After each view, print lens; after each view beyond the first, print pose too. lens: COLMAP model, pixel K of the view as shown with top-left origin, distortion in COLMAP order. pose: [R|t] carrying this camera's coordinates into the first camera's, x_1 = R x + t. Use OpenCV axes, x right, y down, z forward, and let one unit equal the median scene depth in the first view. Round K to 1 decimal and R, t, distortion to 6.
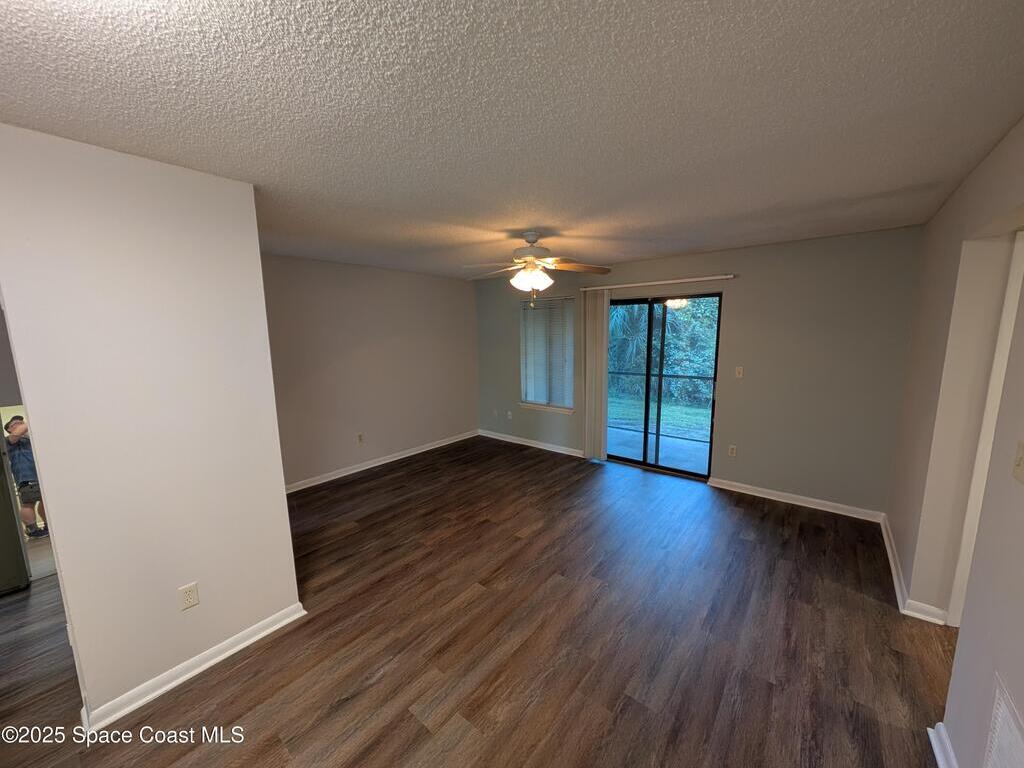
lens RADIAL K [[391.1, 0, 512.7], [0, 391.1, 387.2], [0, 0, 1]] dist [0.013878, 0.000728]
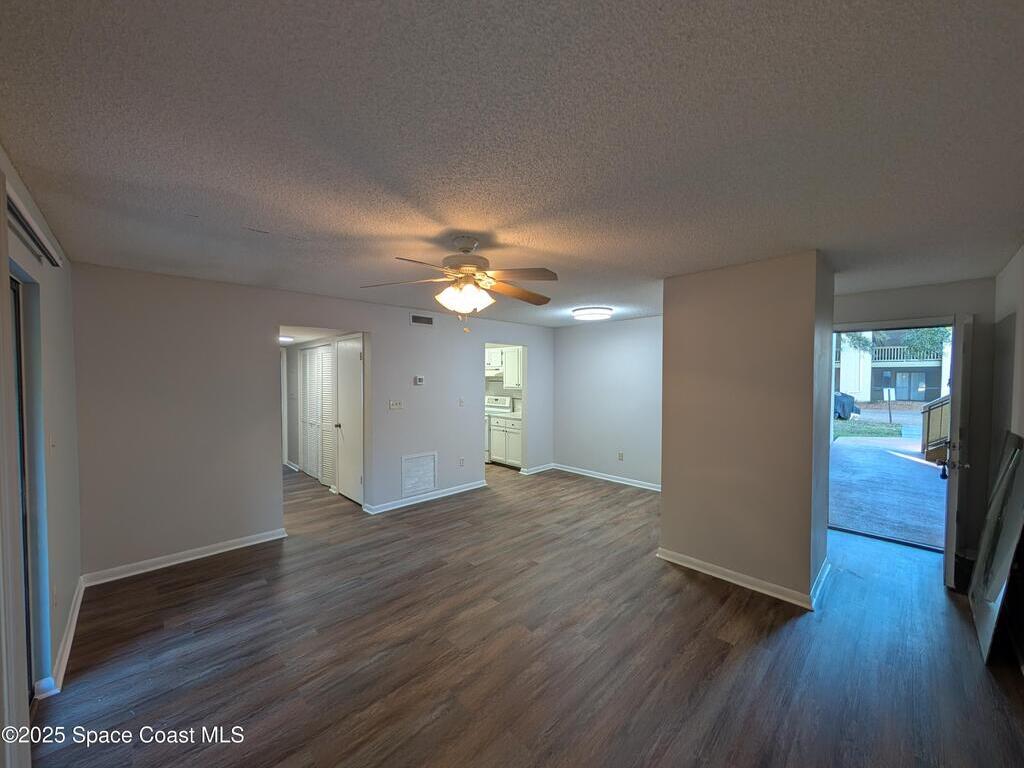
lens RADIAL K [[391.1, 0, 509.8], [0, 391.1, 385.8], [0, 0, 1]] dist [0.013878, 0.000728]
pose [[-0.991824, 0.011005, 0.127137, -0.190621], [0.032573, 0.985105, 0.168841, -0.330349], [-0.123385, 0.171602, -0.977409, 2.528357]]
